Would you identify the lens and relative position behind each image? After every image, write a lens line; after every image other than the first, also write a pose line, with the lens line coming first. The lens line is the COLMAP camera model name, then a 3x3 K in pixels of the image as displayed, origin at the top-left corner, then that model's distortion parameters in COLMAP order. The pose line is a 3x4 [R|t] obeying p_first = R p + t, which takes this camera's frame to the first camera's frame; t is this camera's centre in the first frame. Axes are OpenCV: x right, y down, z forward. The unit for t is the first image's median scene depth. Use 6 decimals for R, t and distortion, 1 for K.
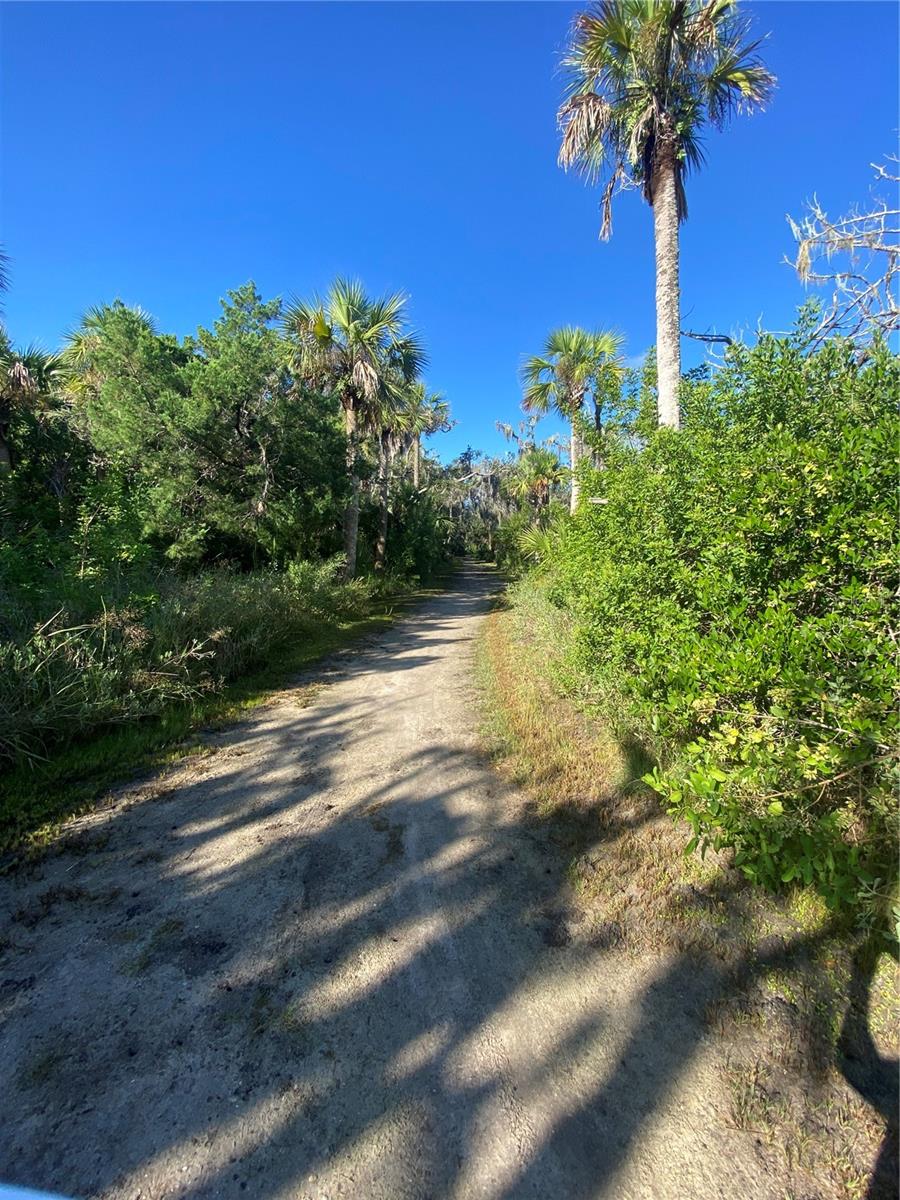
lens RADIAL K [[481.3, 0, 450.0], [0, 481.3, 600.0], [0, 0, 1]] dist [0.017499, -0.031722]
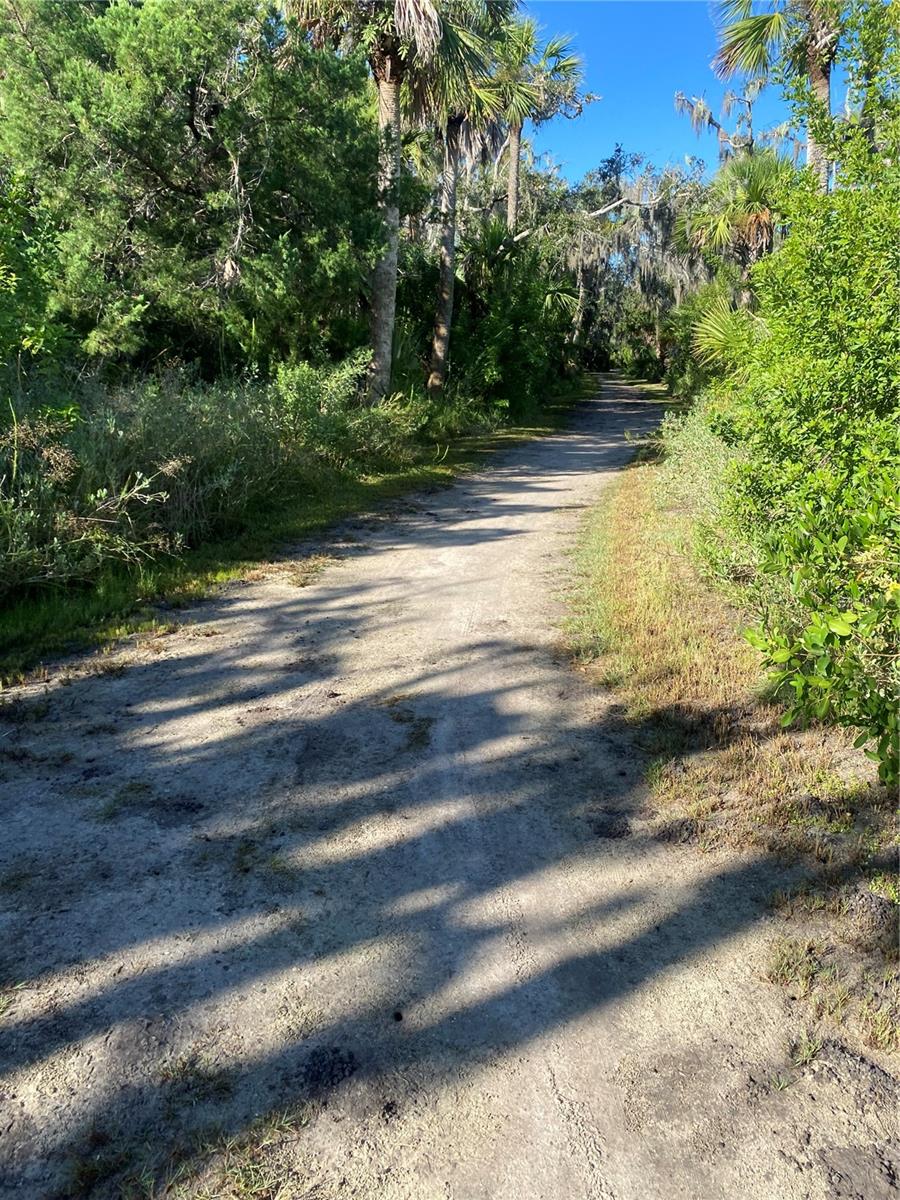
lens RADIAL K [[962.0, 0, 450.0], [0, 962.0, 600.0], [0, 0, 1]] dist [0.043650, -0.089921]
pose [[0.989085, 0.045640, -0.140103, 0.054643], [-0.026580, 0.990487, 0.135014, 0.044606], [0.144932, -0.129817, 0.980889, -0.169981]]
